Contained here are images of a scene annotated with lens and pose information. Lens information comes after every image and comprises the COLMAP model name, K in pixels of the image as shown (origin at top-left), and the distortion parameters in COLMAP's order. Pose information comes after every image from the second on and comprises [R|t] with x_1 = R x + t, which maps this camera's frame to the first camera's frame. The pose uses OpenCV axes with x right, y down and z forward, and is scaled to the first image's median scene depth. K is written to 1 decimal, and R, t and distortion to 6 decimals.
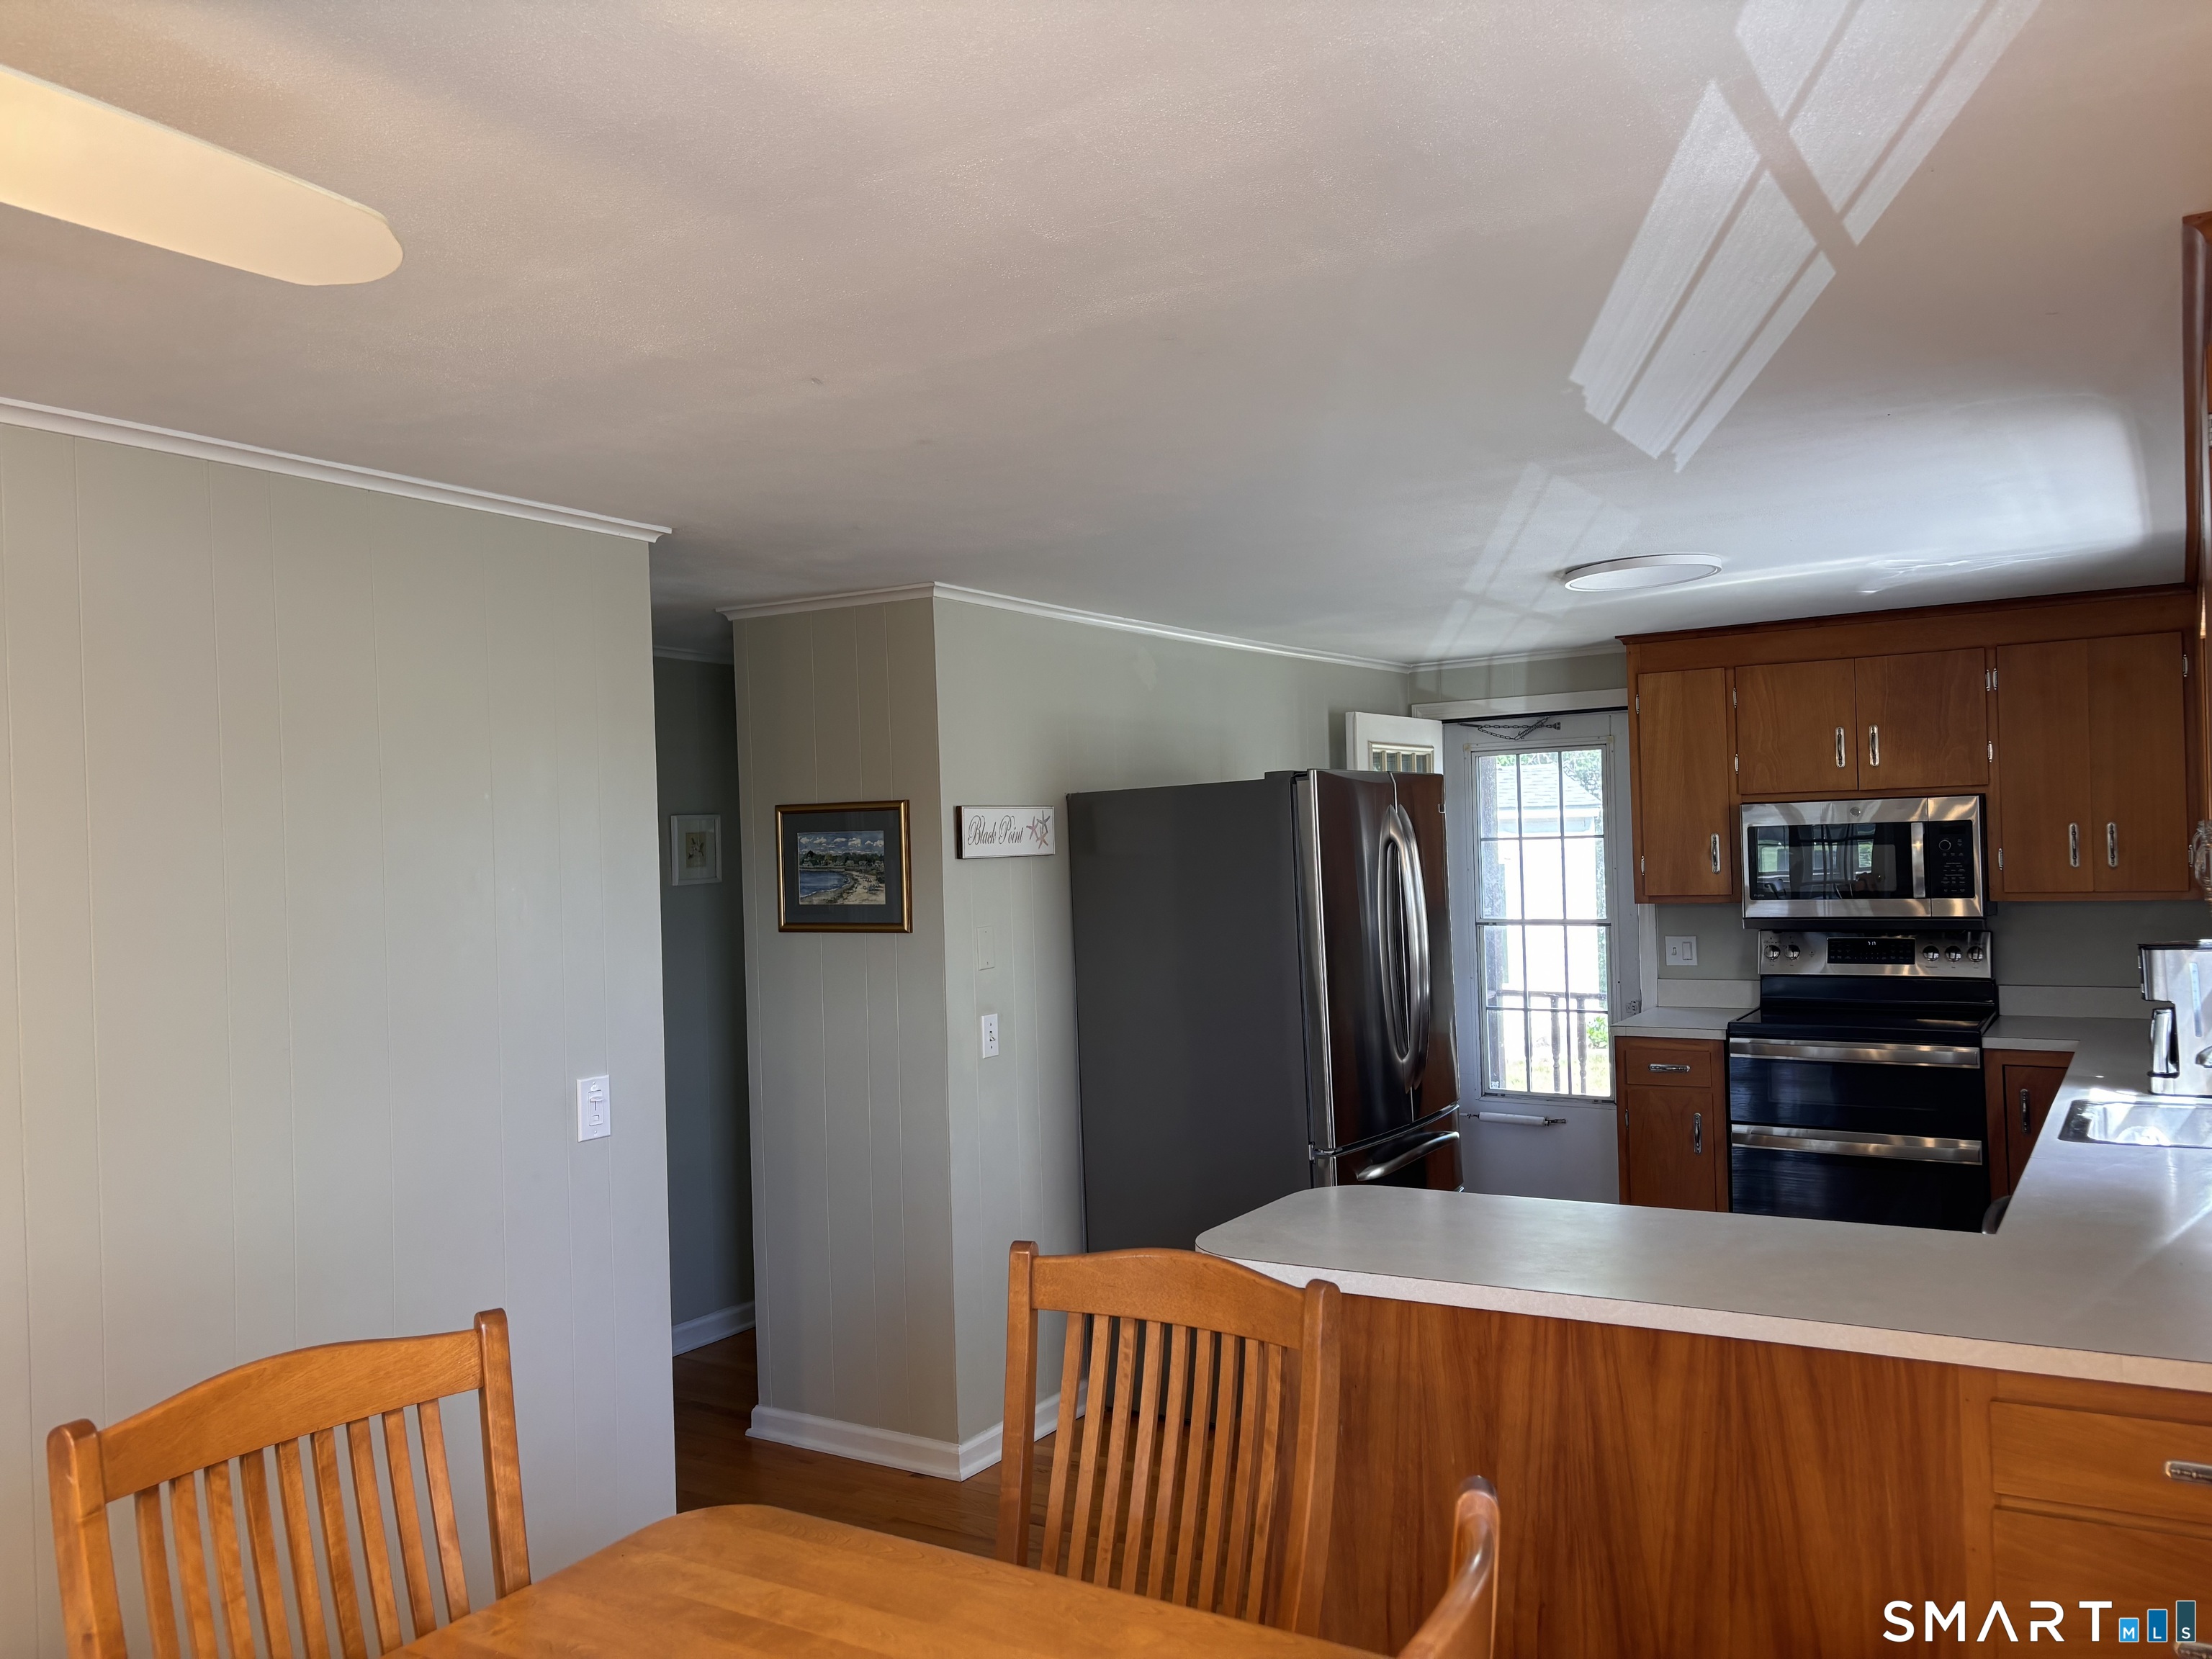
lens RADIAL K [[1665.3, 0, 1099.7], [0, 1665.3, 837.2], [0, 0, 1]] dist [0.047496, -0.041976]
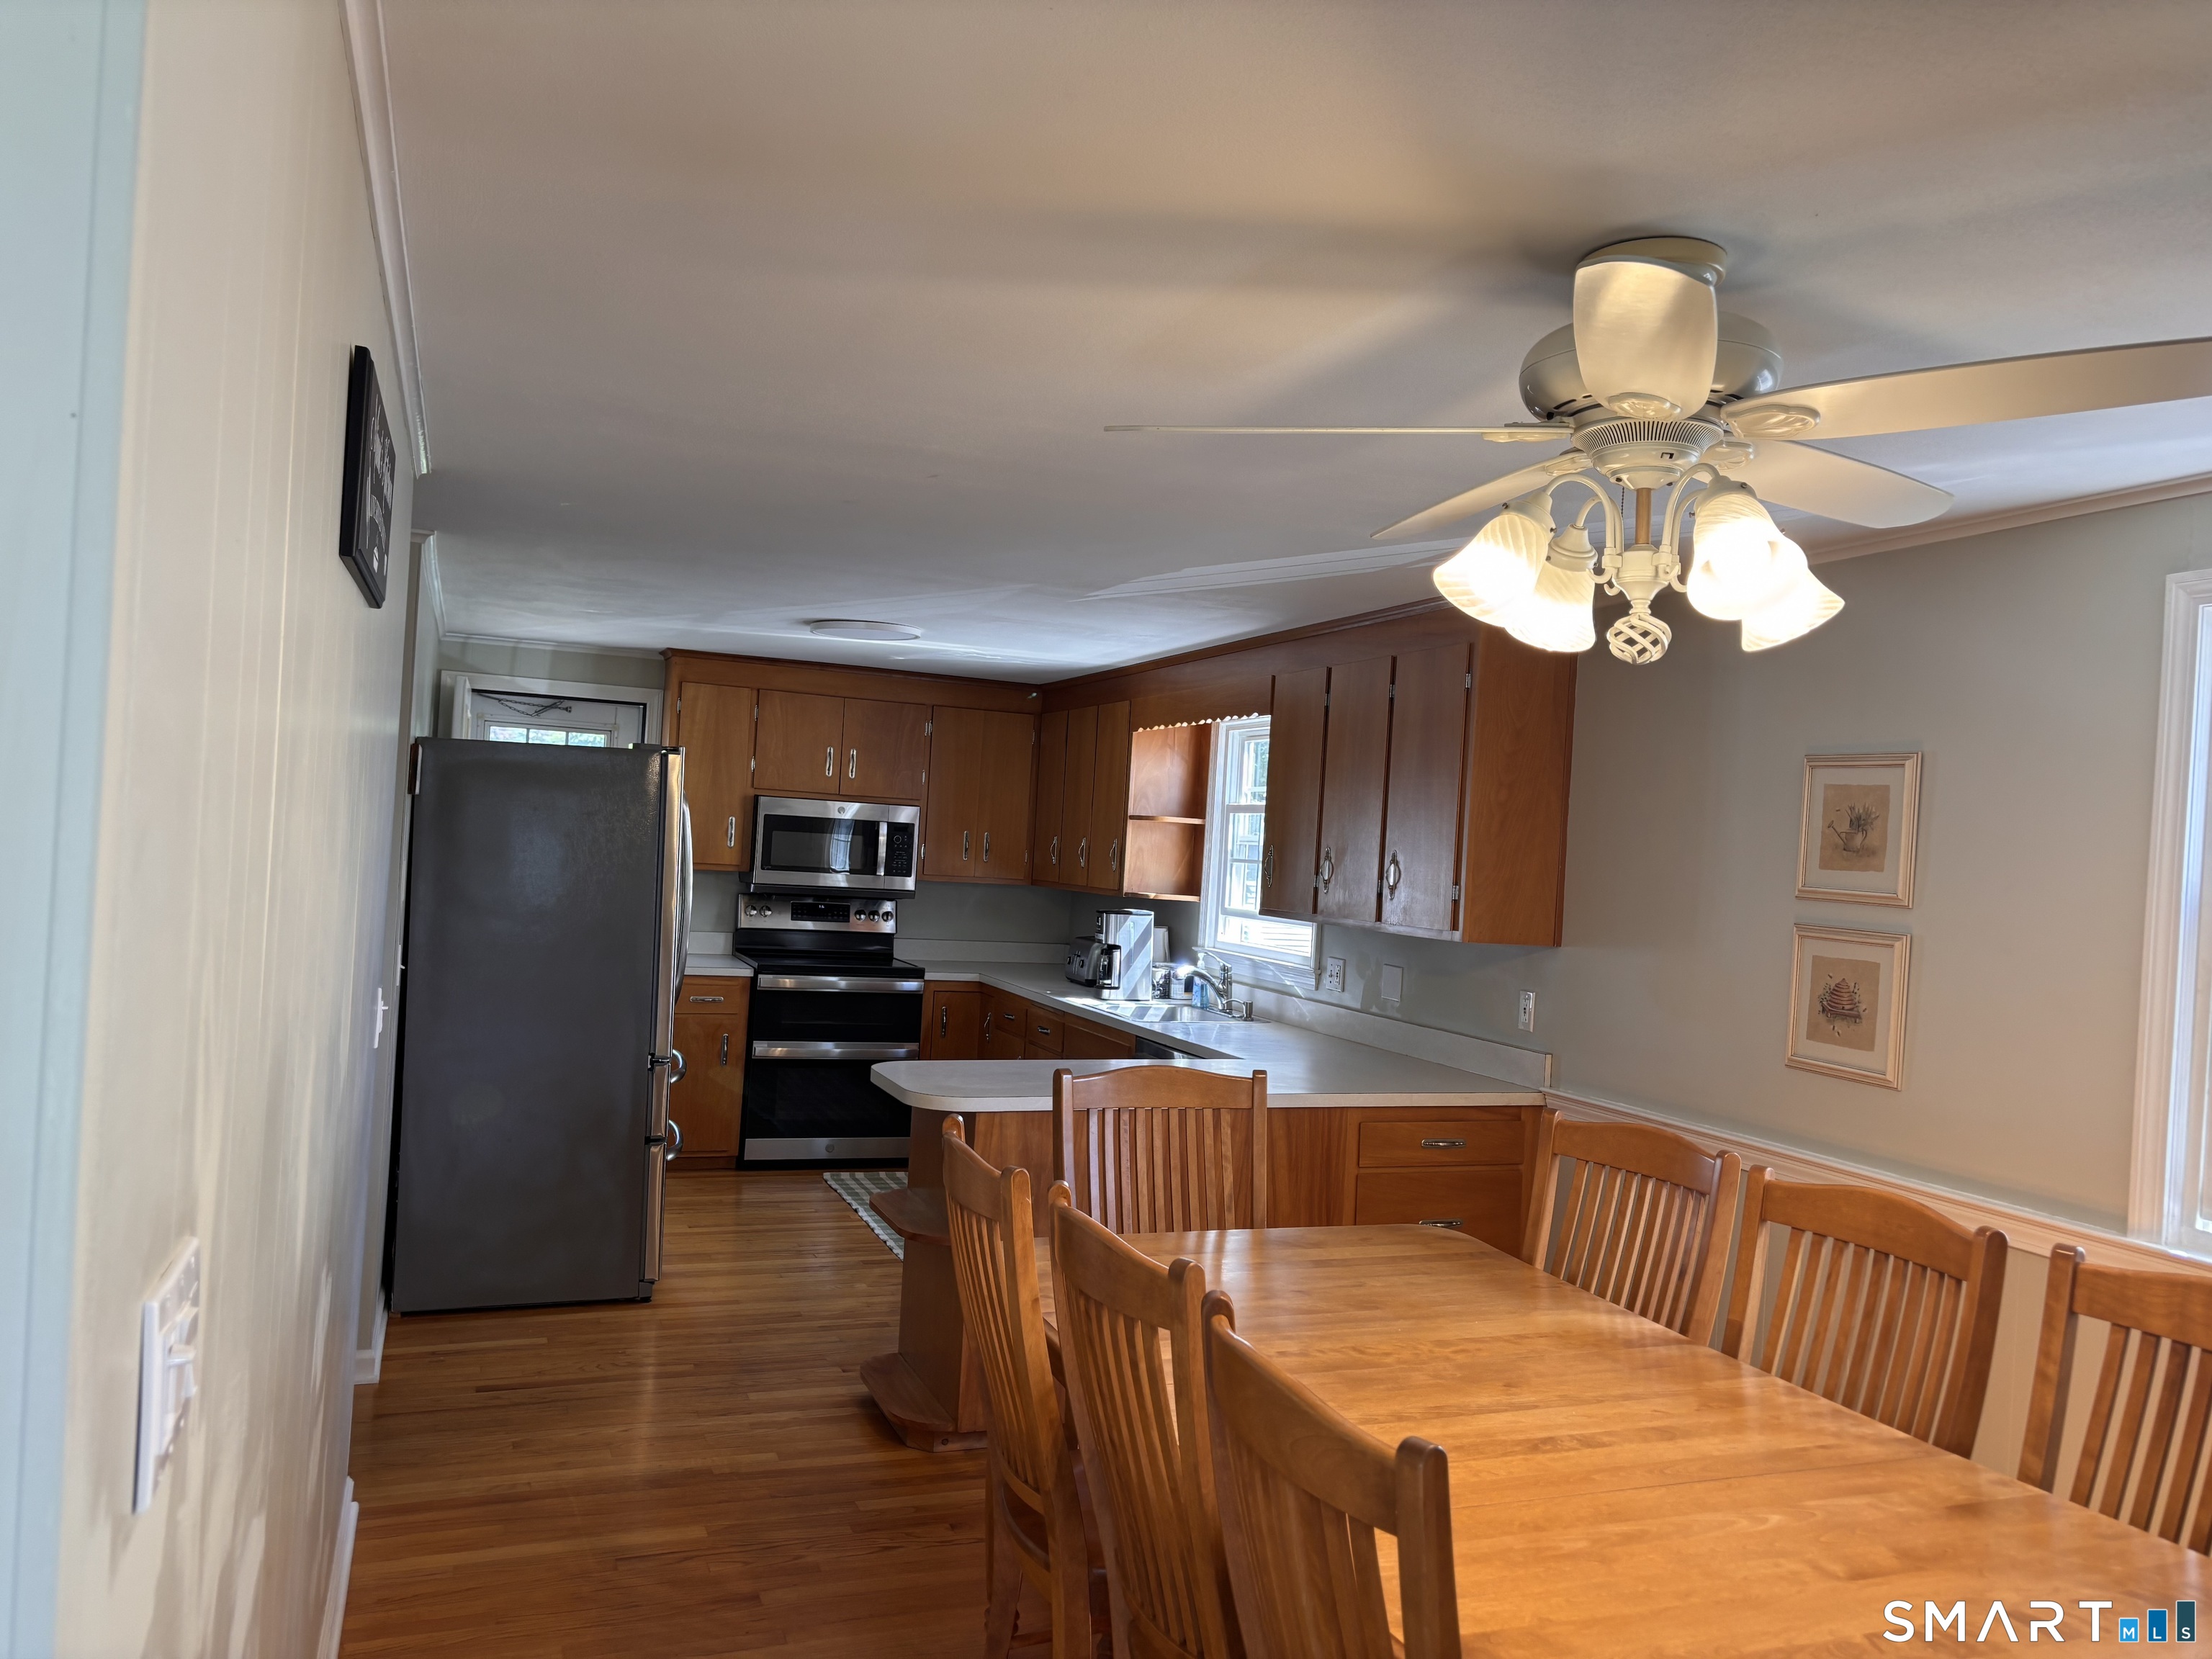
lens RADIAL K [[1665.3, 0, 1099.7], [0, 1665.3, 837.2], [0, 0, 1]] dist [0.047496, -0.041976]
pose [[0.587510, 0.071859, 0.806020, -0.514726], [-0.082908, 0.996153, -0.028379, 0.027710], [-0.804959, -0.050153, 0.591207, 0.026755]]
